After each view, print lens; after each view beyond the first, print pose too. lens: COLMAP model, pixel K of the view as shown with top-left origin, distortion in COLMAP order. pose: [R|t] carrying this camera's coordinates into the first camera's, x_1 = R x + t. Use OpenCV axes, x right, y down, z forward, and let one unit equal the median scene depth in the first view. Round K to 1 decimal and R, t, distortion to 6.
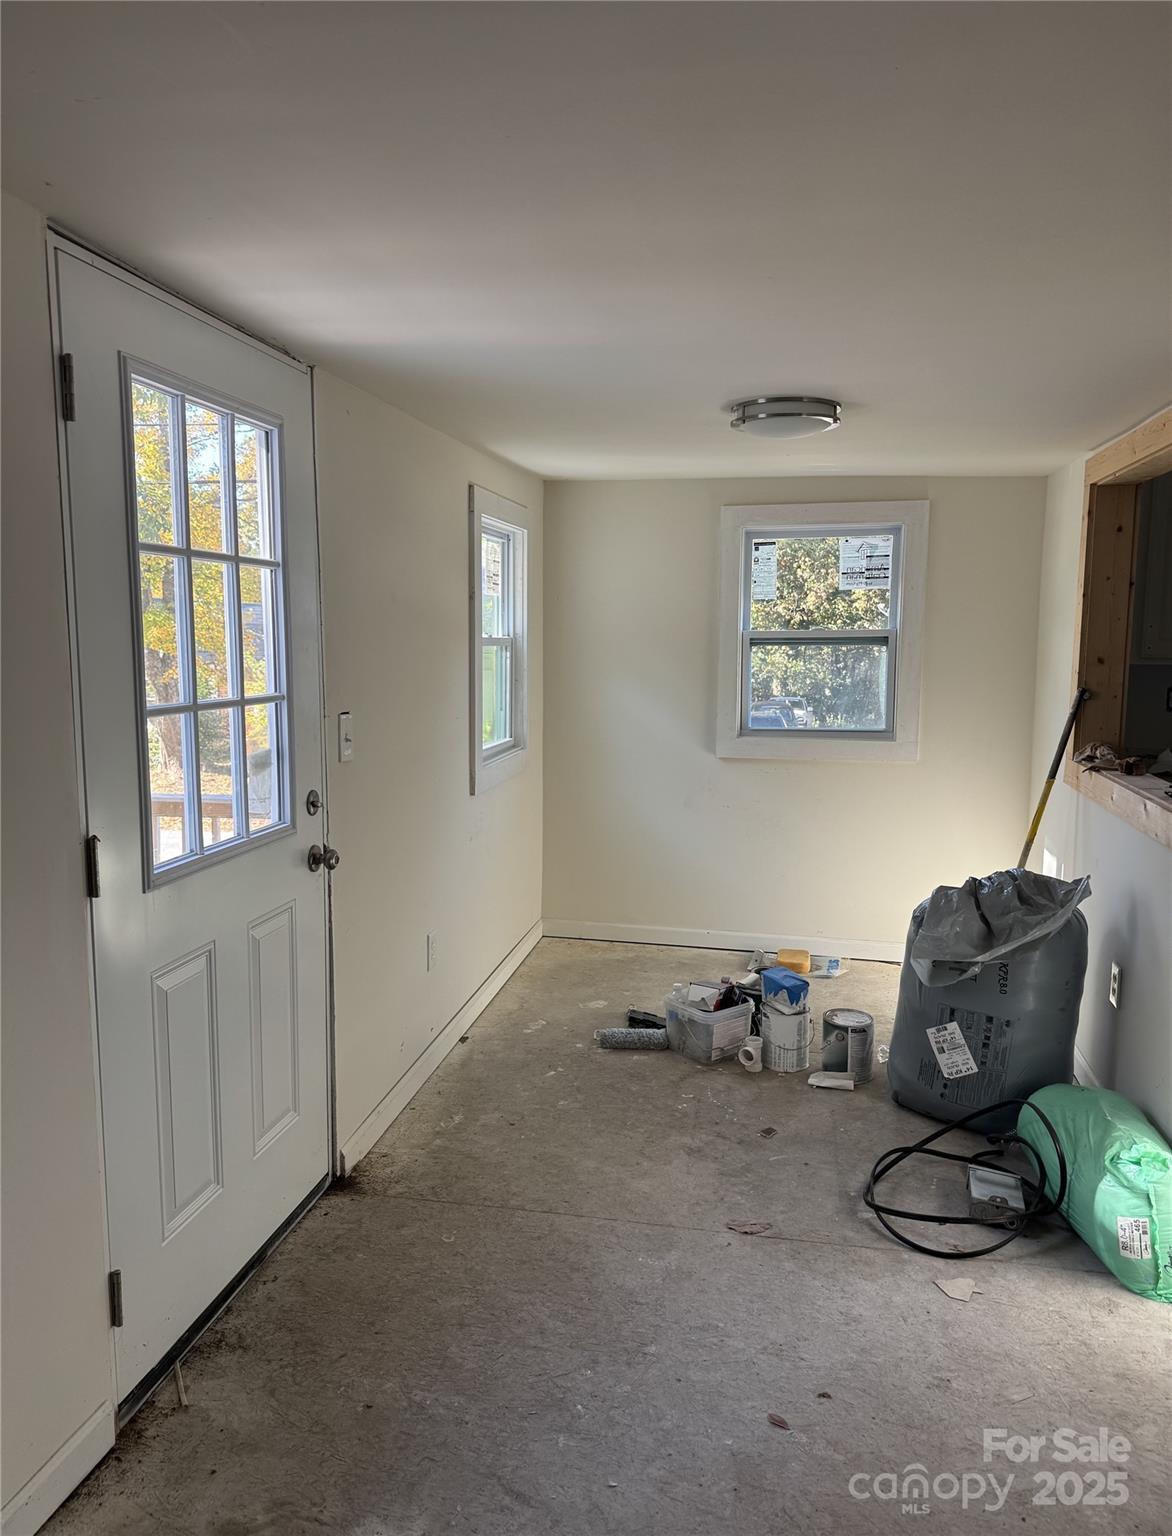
lens RADIAL K [[1103.0, 0, 590.5], [0, 1103.0, 785.7], [0, 0, 1]] dist [0.074299, -0.078088]
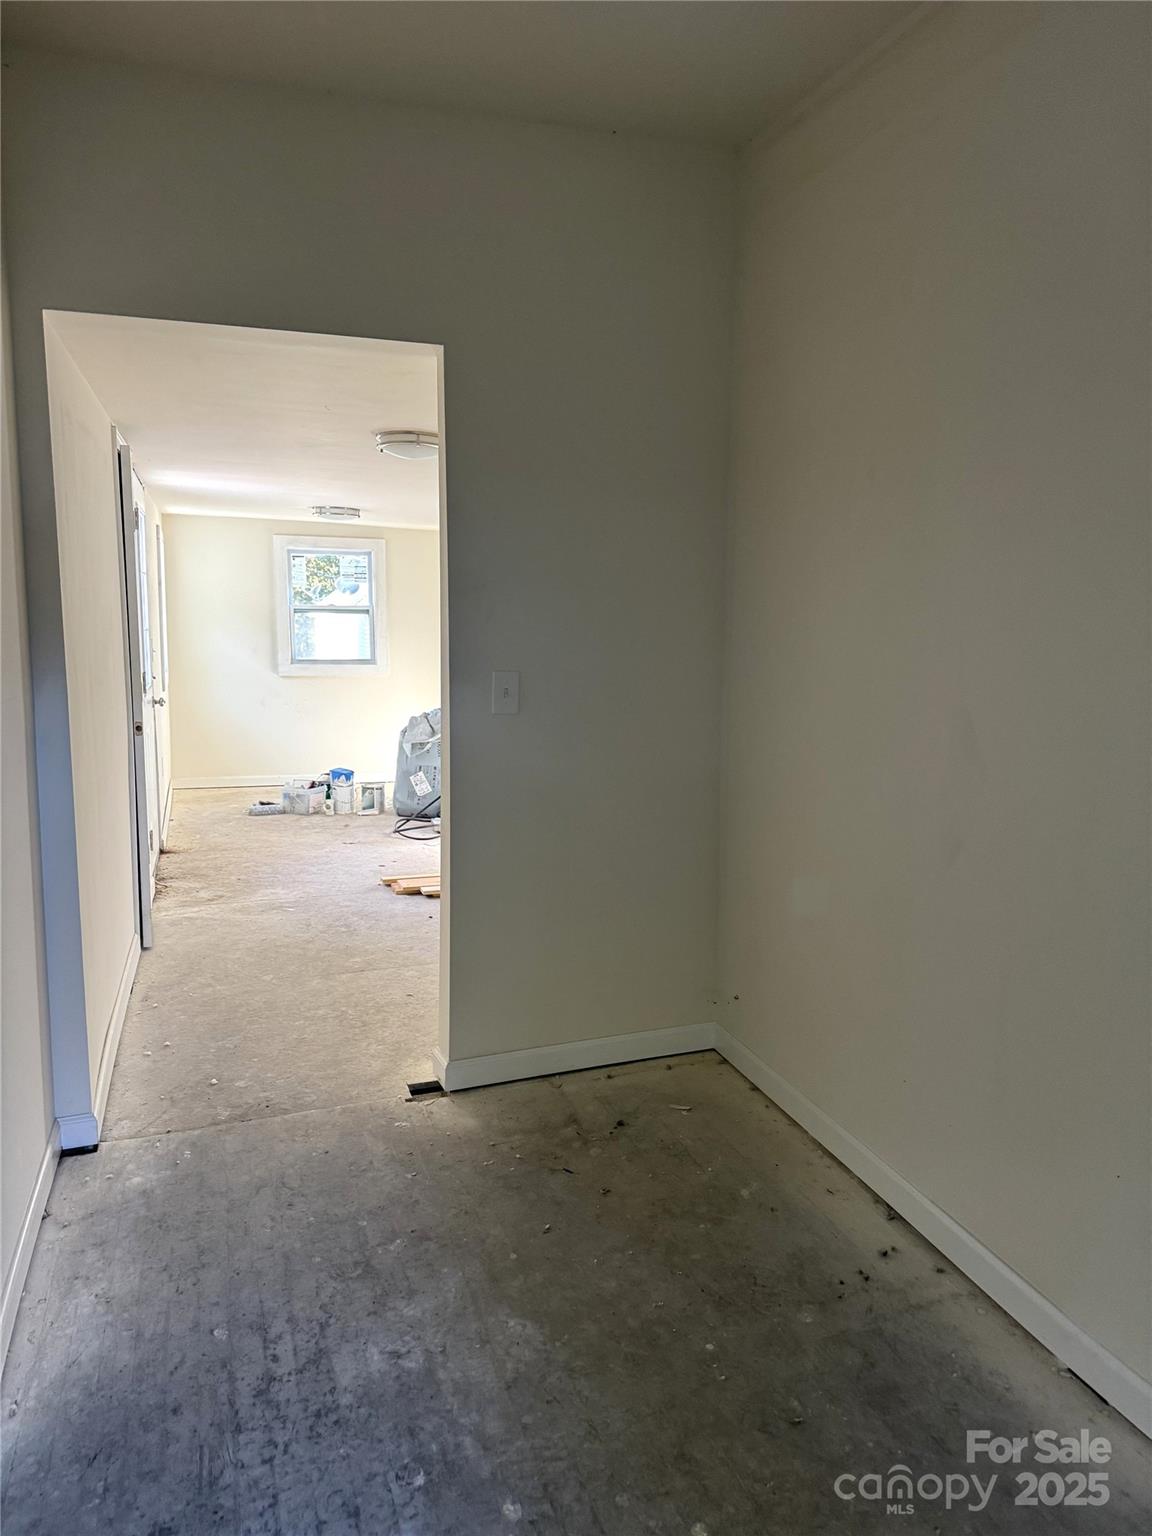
lens RADIAL K [[1073.2, 0, 573.3], [0, 1073.2, 760.1], [0, 0, 1]] dist [0.103436, -0.163424]
pose [[0.874289, -0.058090, 0.481917, -0.434050], [0.056159, 0.998251, 0.018445, 0.142200], [-0.482146, 0.010938, 0.876023, -1.026689]]
